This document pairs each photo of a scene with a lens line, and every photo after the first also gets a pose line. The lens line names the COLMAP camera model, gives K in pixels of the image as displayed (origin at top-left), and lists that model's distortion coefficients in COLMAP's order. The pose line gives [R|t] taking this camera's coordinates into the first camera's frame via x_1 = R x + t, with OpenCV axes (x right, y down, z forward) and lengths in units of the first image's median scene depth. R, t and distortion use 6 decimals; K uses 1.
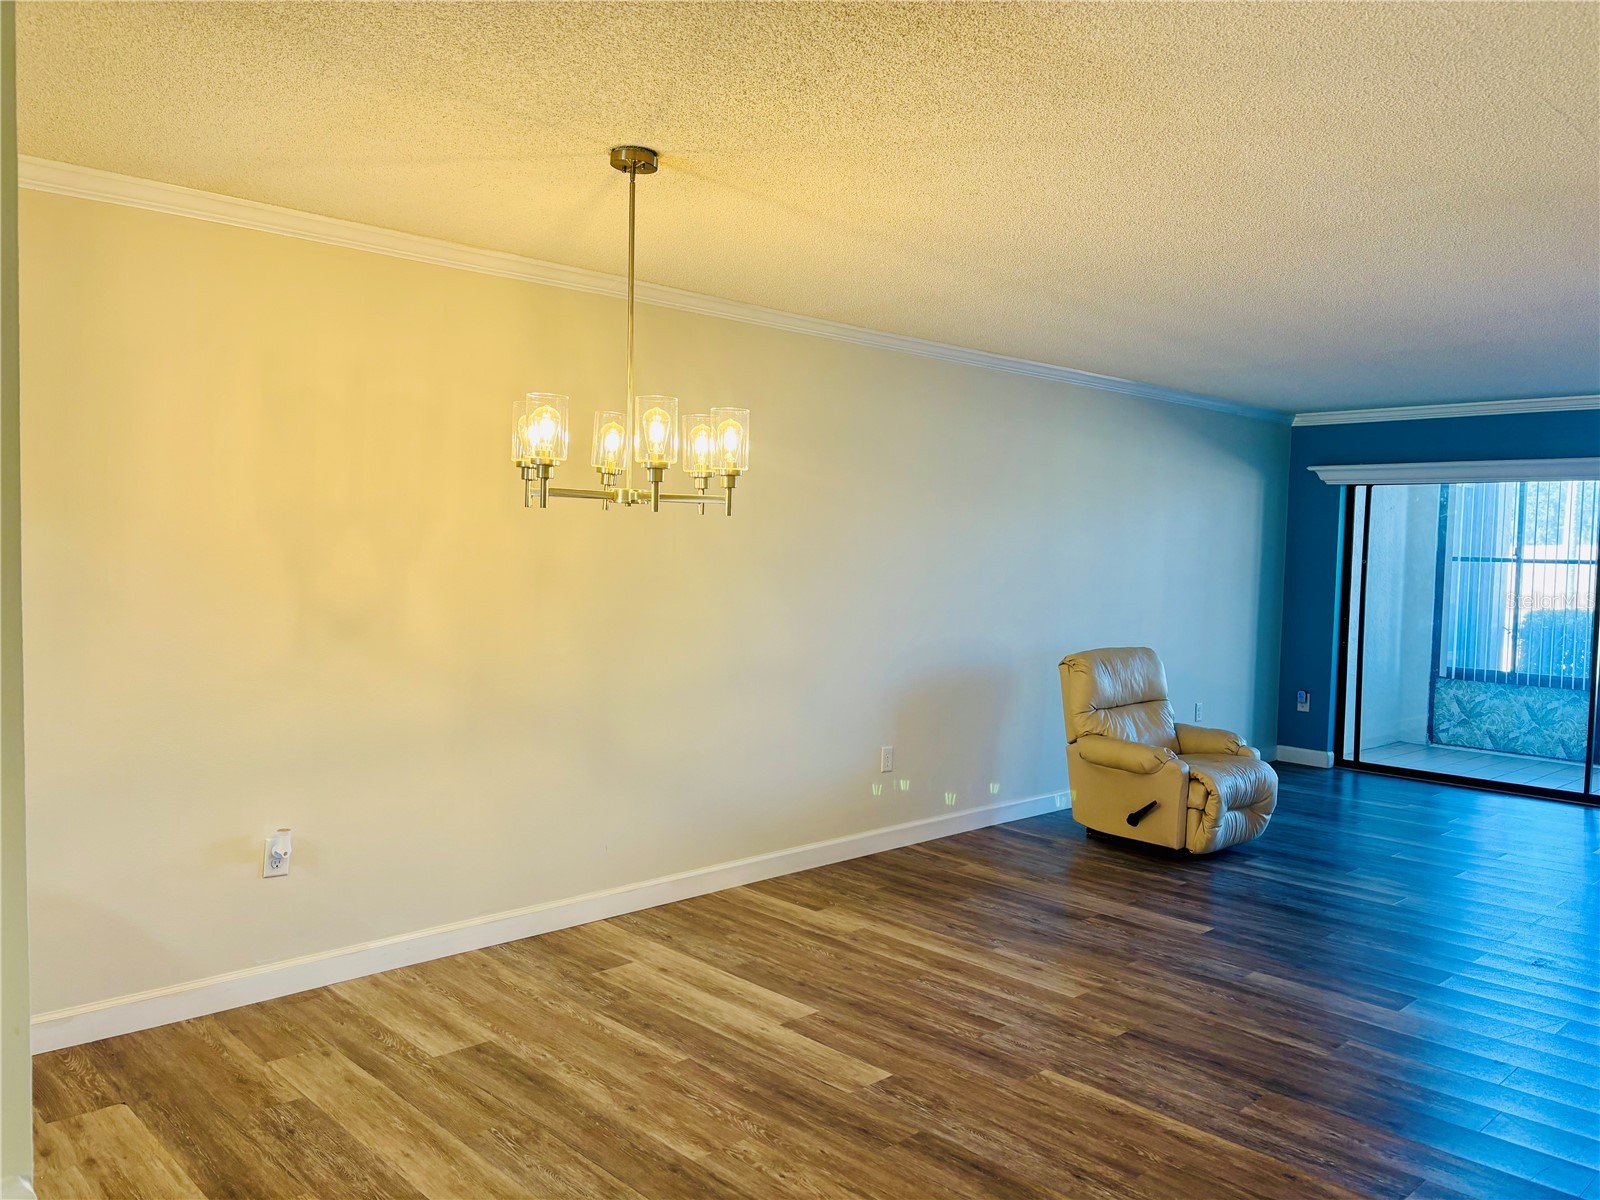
lens RADIAL K [[1213.4, 0, 808.7], [0, 1213.4, 605.5], [0, 0, 1]] dist [0.006699, 0.003197]
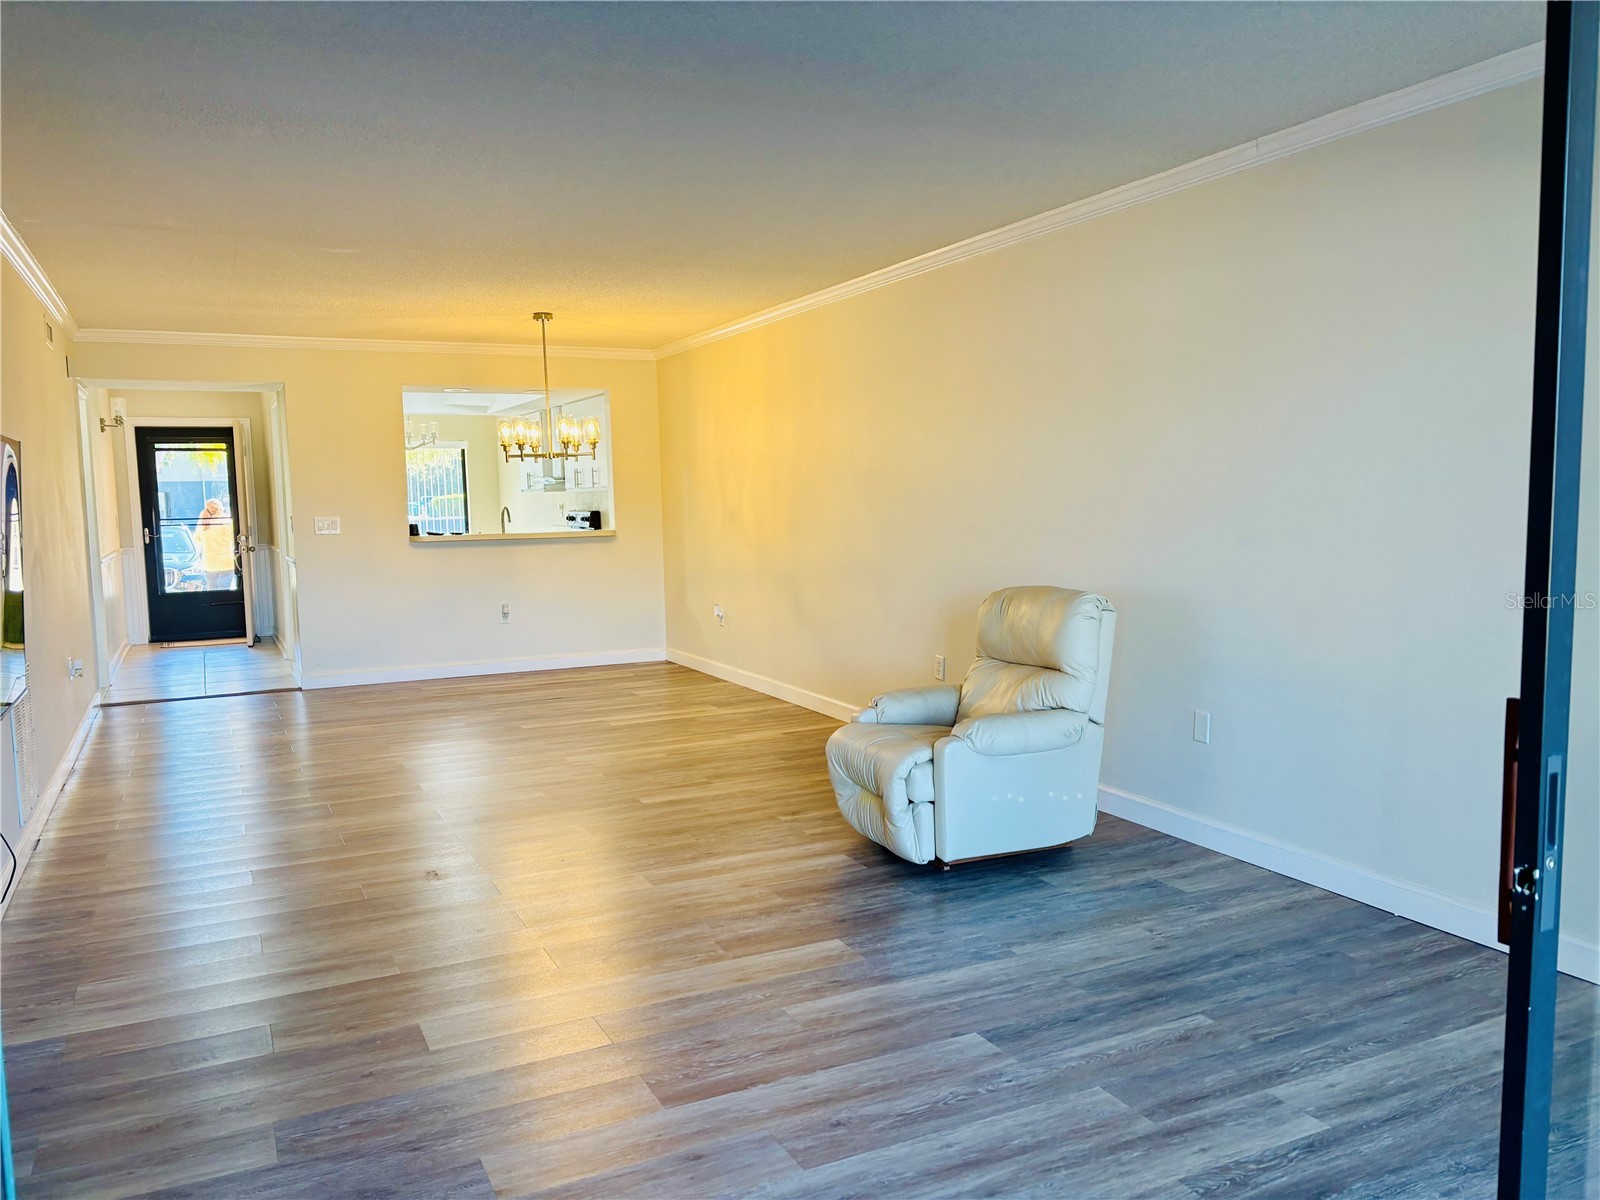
lens RADIAL K [[1213.4, 0, 808.7], [0, 1213.4, 605.5], [0, 0, 1]] dist [0.006699, 0.003197]
pose [[-0.305526, 0.075754, -0.949165, 1.248084], [-0.036929, 0.995138, 0.091310, -0.018233], [0.951467, 0.062949, -0.301243, 1.379406]]
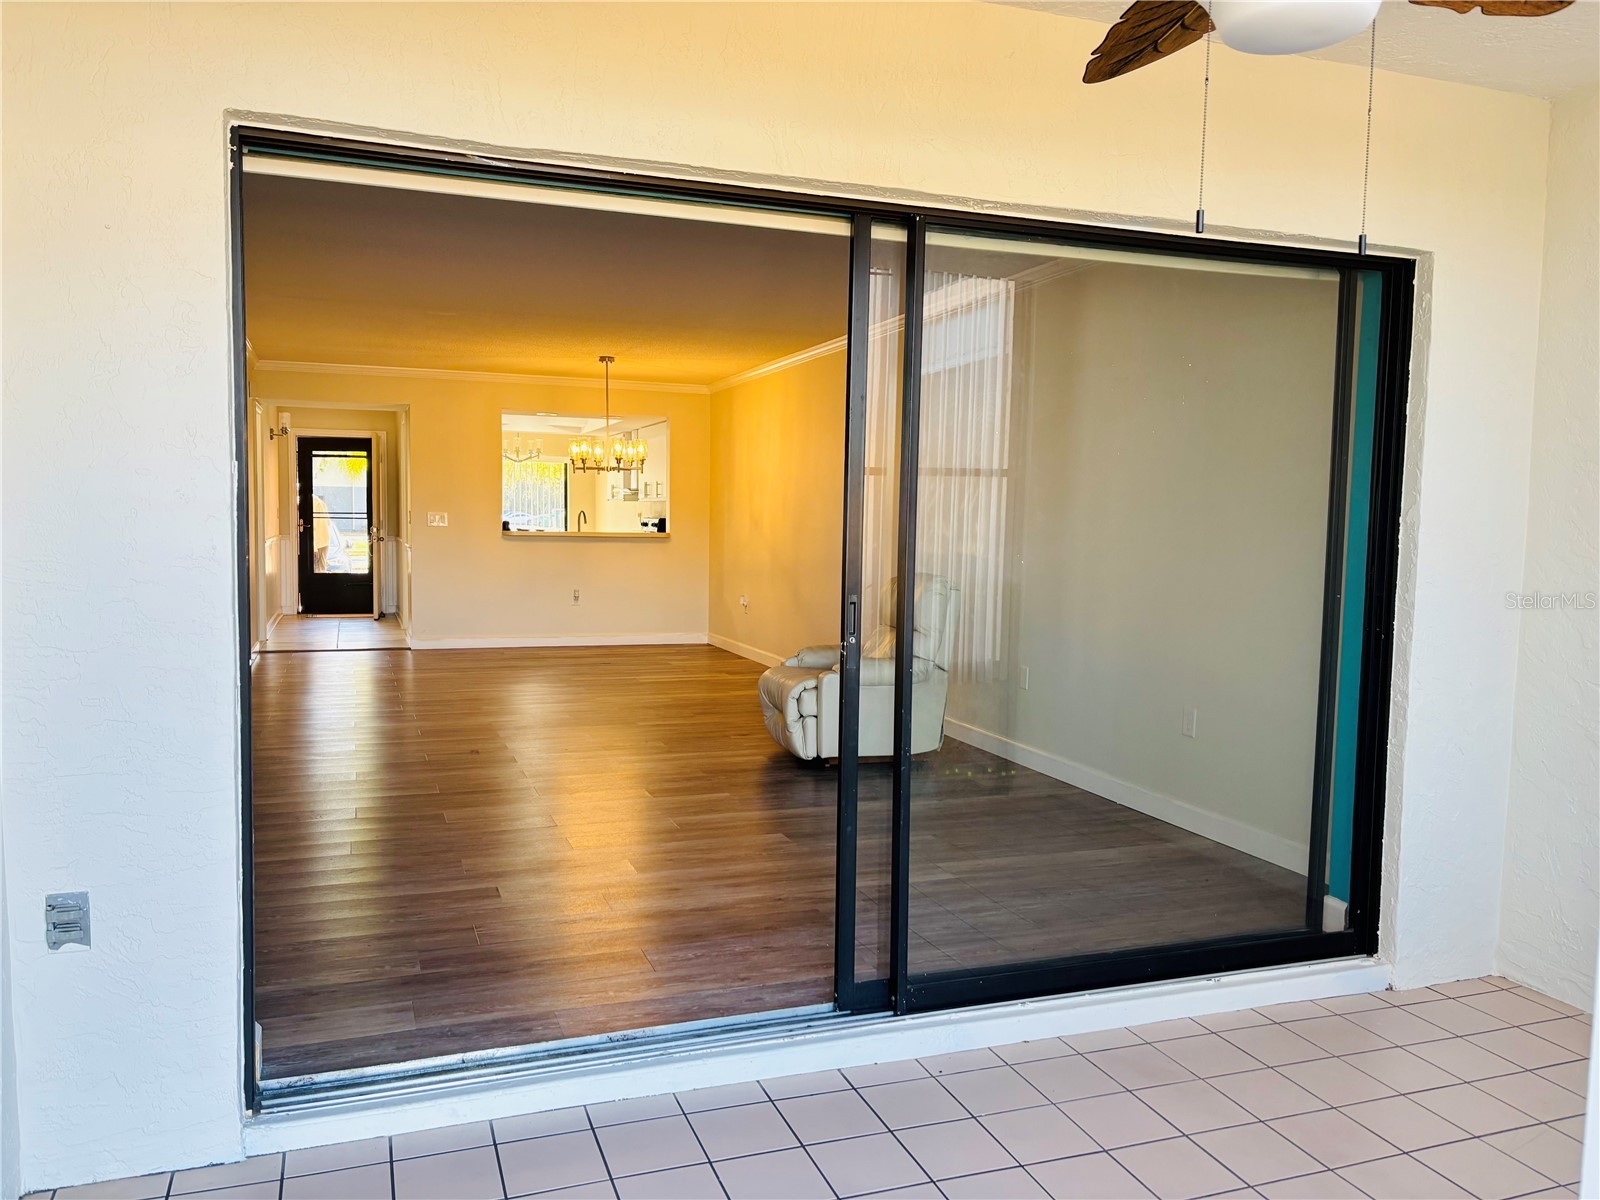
lens RADIAL K [[1213.4, 0, 808.7], [0, 1213.4, 605.5], [0, 0, 1]] dist [0.006699, 0.003197]
pose [[-0.399917, 0.040819, -0.915642, 1.531862], [-0.073474, 0.994365, 0.076419, -0.009350], [0.913602, 0.097837, -0.394664, 1.673600]]
